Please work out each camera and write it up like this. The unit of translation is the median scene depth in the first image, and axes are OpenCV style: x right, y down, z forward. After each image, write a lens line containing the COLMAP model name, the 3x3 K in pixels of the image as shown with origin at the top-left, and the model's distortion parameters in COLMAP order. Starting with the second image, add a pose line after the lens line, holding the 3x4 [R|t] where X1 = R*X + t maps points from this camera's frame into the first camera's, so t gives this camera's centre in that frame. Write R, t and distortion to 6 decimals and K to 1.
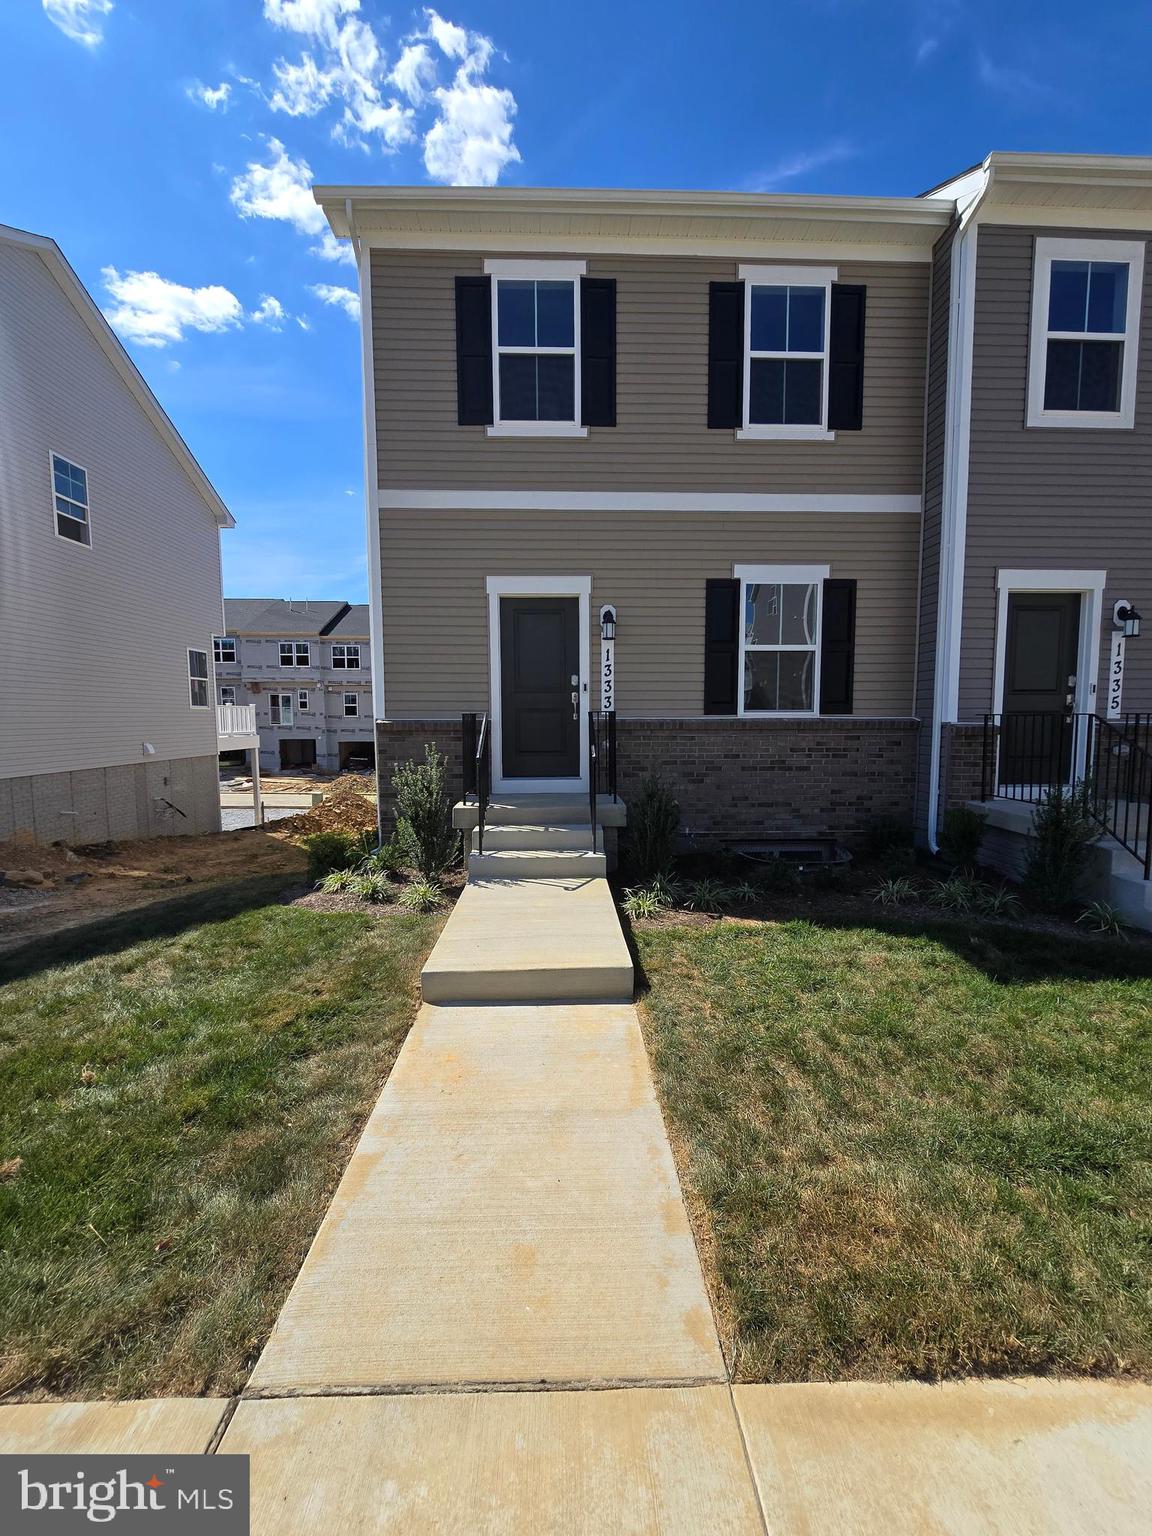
lens RADIAL K [[626.9, 0, 577.4], [0, 626.9, 775.2], [0, 0, 1]] dist [-0.000355, 0.000290]
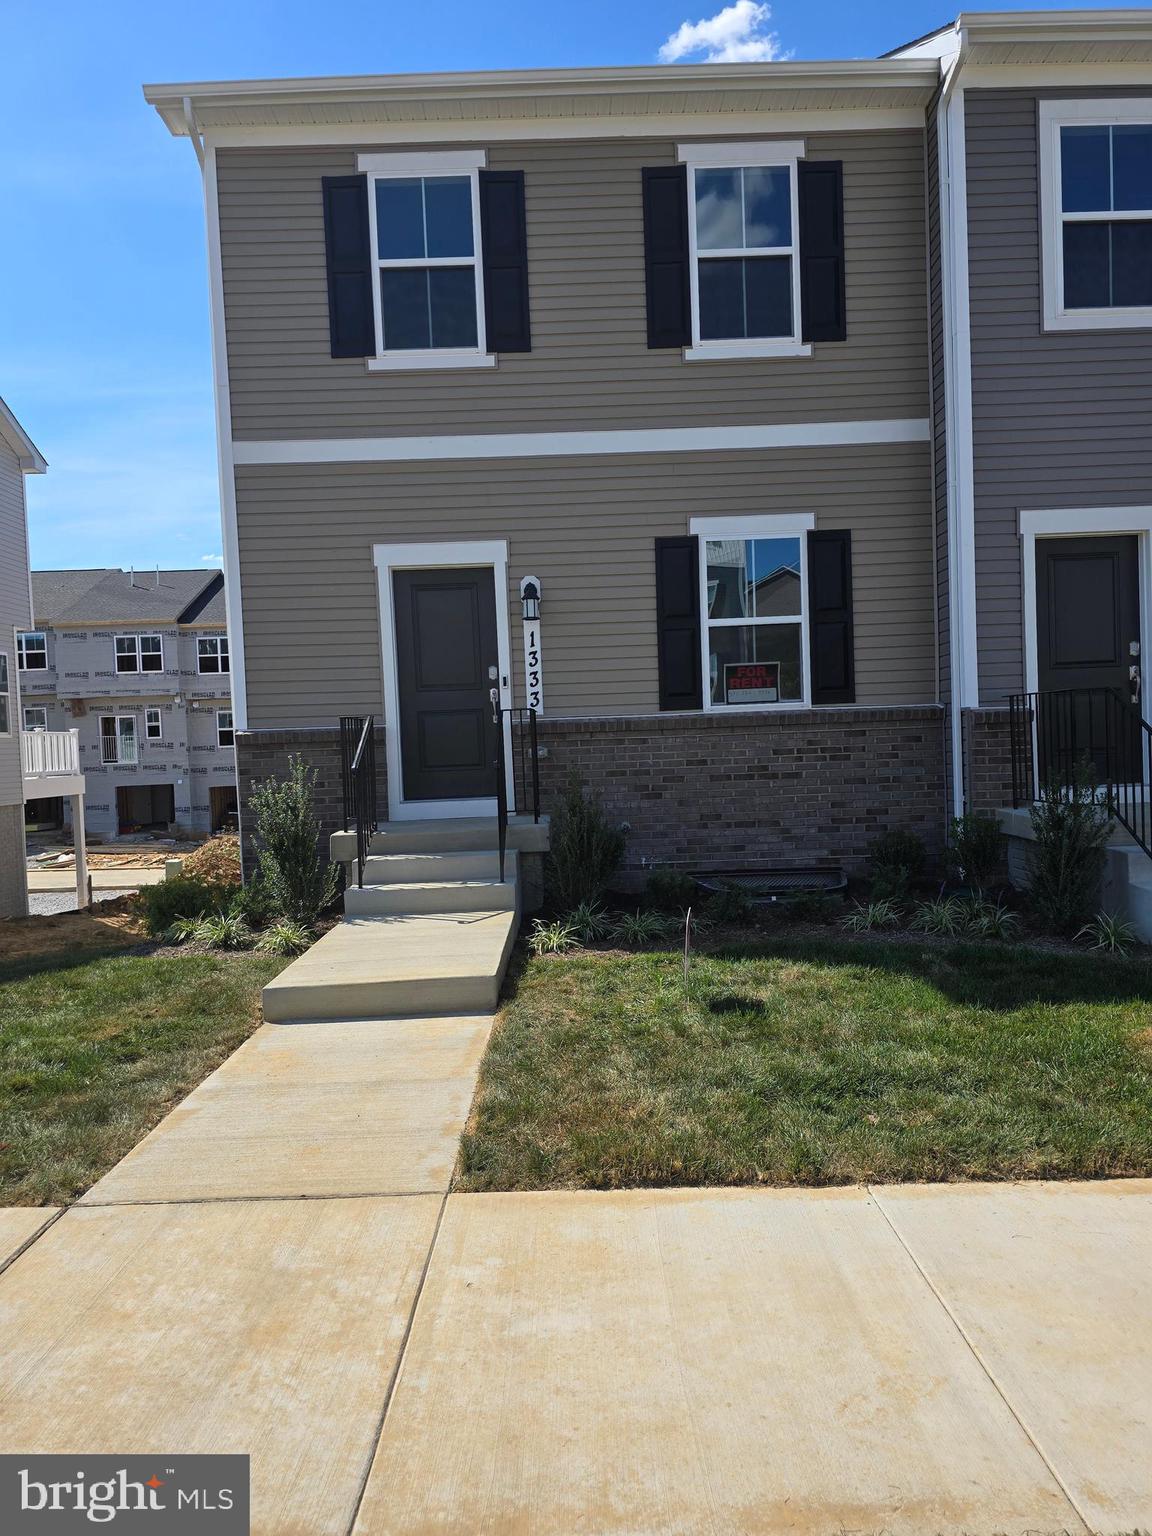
lens RADIAL K [[1022.1, 0, 583.7], [0, 1022.1, 771.5], [0, 0, 1]] dist [0.049480, -0.030772]
pose [[0.999216, -0.035117, -0.018269, 0.135668], [0.033943, 0.997558, -0.061047, 0.054867], [0.020368, 0.060379, 0.997968, -0.268126]]
